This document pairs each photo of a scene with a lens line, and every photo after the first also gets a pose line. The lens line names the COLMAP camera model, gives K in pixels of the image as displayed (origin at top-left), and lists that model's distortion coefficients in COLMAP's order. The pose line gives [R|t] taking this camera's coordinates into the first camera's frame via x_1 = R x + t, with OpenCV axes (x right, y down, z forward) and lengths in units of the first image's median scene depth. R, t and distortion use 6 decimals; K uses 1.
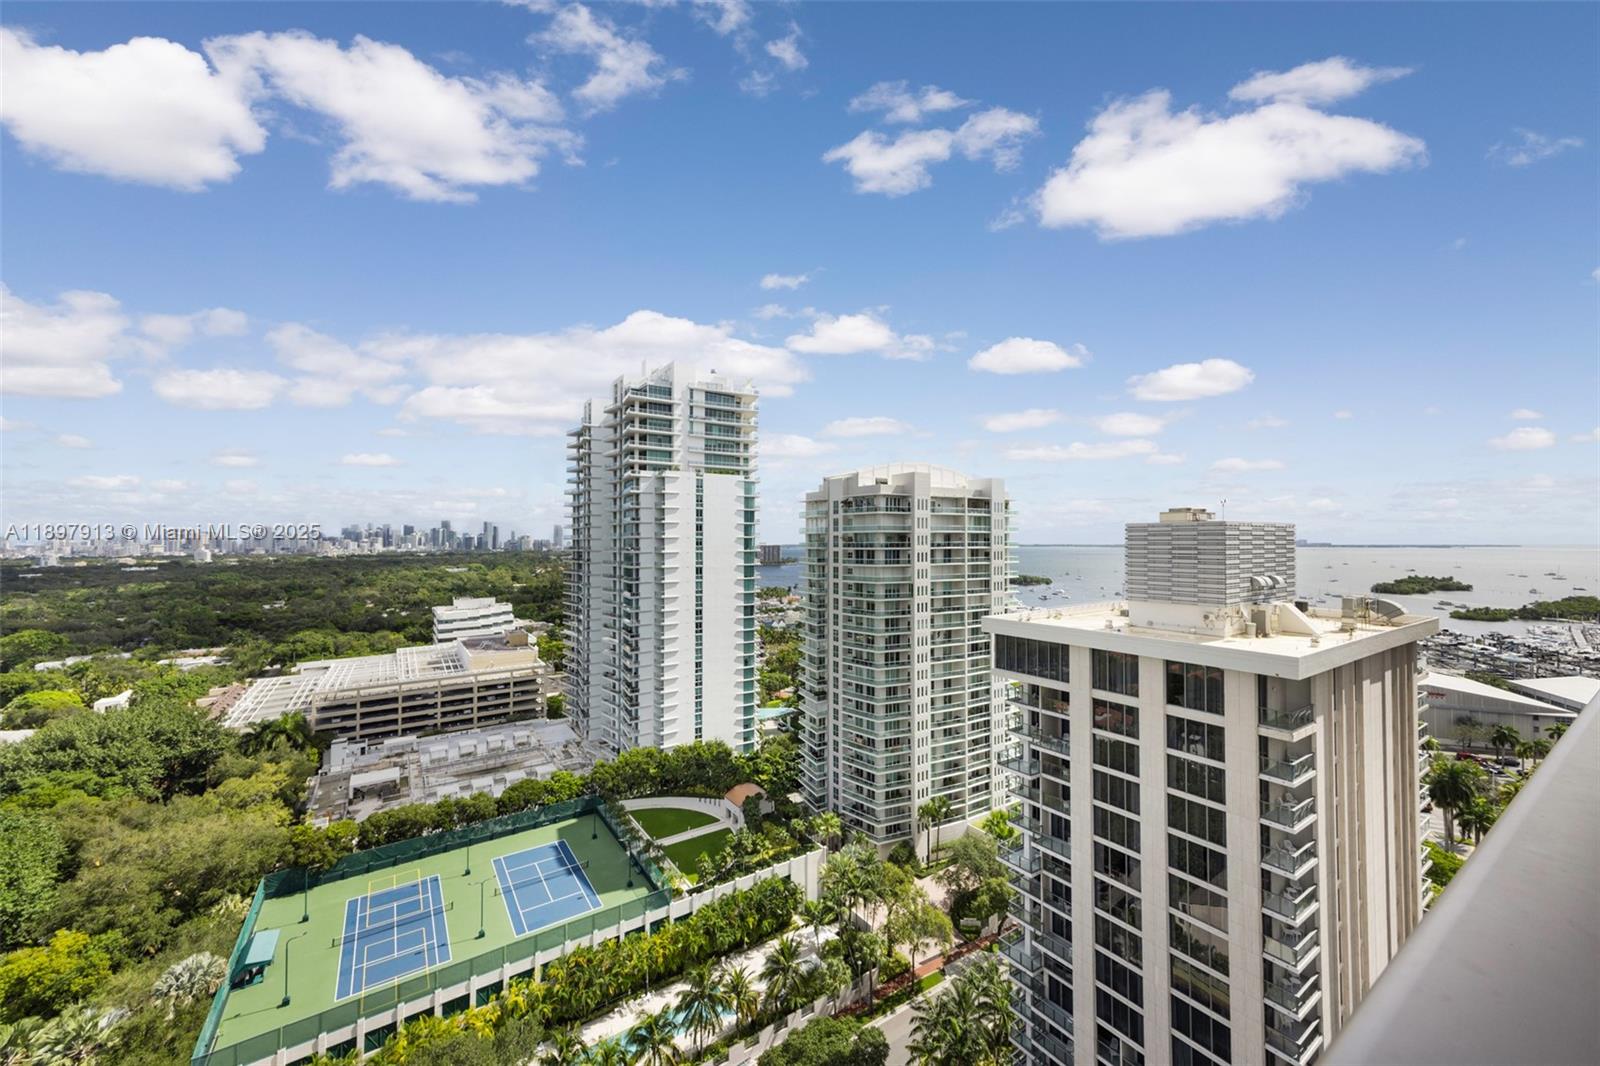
lens RADIAL K [[618.0, 0, 828.3], [0, 618.0, 524.8], [0, 0, 1]] dist [0.009980, 0.000069]
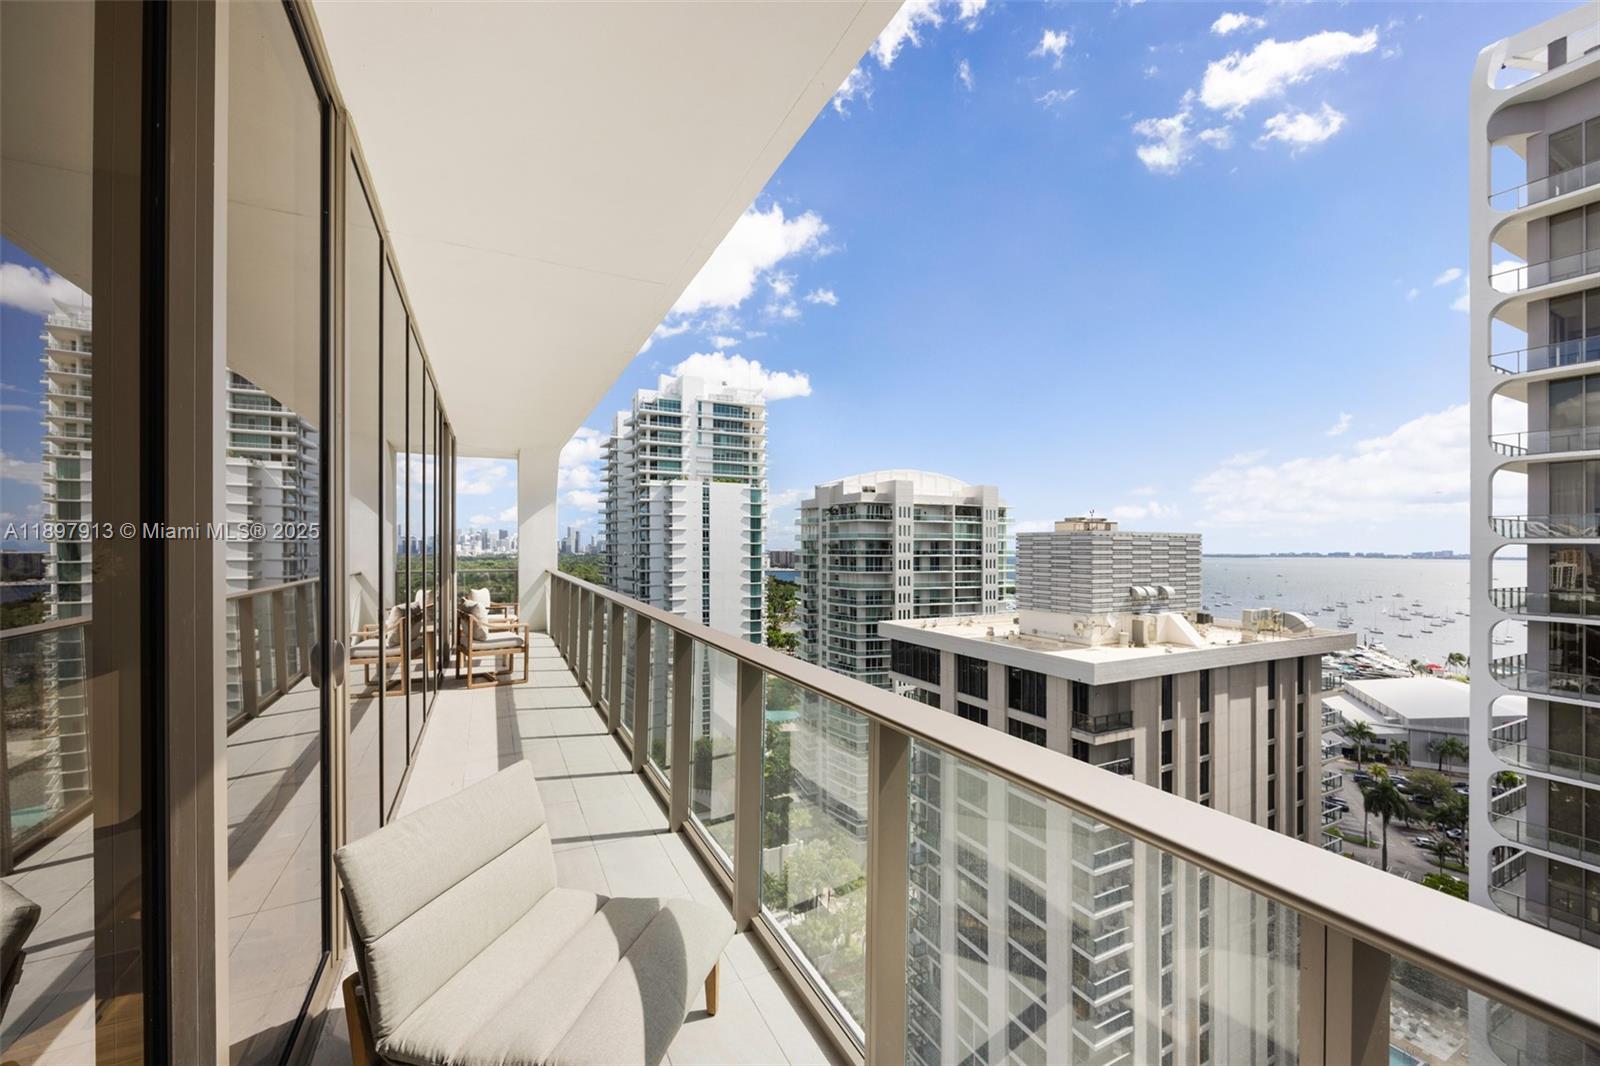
lens RADIAL K [[618.0, 0, 793.4], [0, 618.0, 533.5], [0, 0, 1]] dist [0.009980, 0.000069]
pose [[0.990643, 0.004989, -0.136389, 0.101505], [-0.004534, 0.999983, 0.003645, -0.001098], [0.136405, -0.002993, 0.990649, -0.021663]]
